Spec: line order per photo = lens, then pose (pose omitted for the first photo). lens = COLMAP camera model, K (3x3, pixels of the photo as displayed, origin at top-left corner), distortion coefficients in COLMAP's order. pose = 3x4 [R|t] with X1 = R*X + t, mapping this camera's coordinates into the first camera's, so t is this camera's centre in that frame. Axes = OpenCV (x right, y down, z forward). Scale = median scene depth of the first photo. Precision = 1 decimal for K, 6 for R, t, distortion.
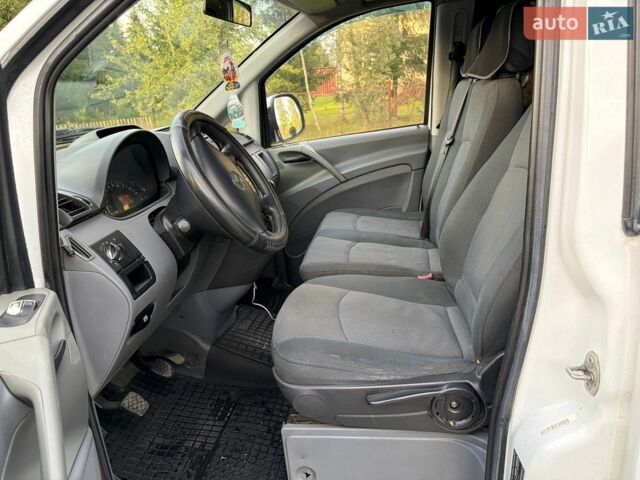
lens RADIAL K [[490.2, 0, 322.1], [0, 490.2, 242.5], [0, 0, 1]] dist [0.009117, 0.002178]
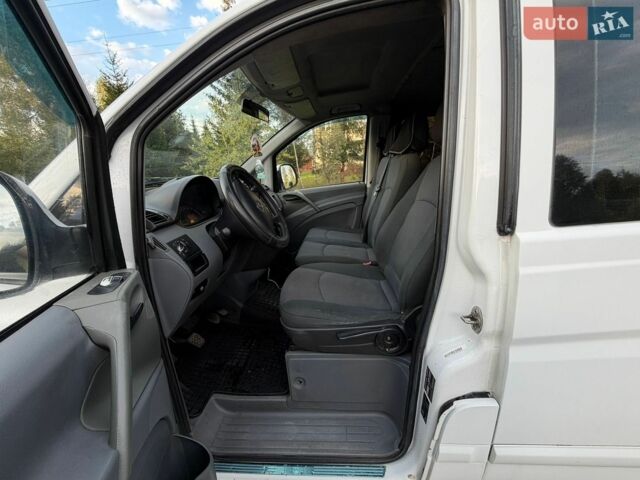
lens RADIAL K [[256.9, 0, 320.0], [0, 256.9, 240.0], [0, 0, 1]] dist [-0.001075, -0.000028]
pose [[0.998205, 0.004600, 0.059720, -0.015398], [-0.002748, 0.999514, -0.031059, 0.015093], [-0.059833, 0.030839, 0.997732, 0.092475]]
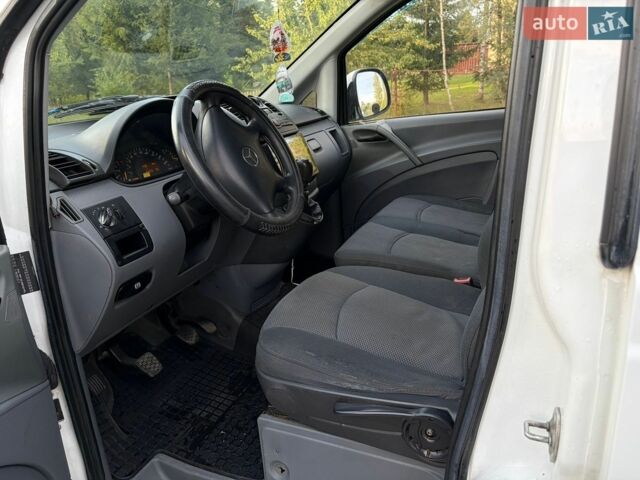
lens RADIAL K [[490.2, 0, 322.1], [0, 490.2, 242.5], [0, 0, 1]] dist [0.009117, 0.002178]
pose [[0.961001, 0.112955, -0.252426, 0.196167], [-0.101834, 0.993182, 0.056739, -0.023776], [0.257114, -0.028820, 0.965951, 0.090927]]
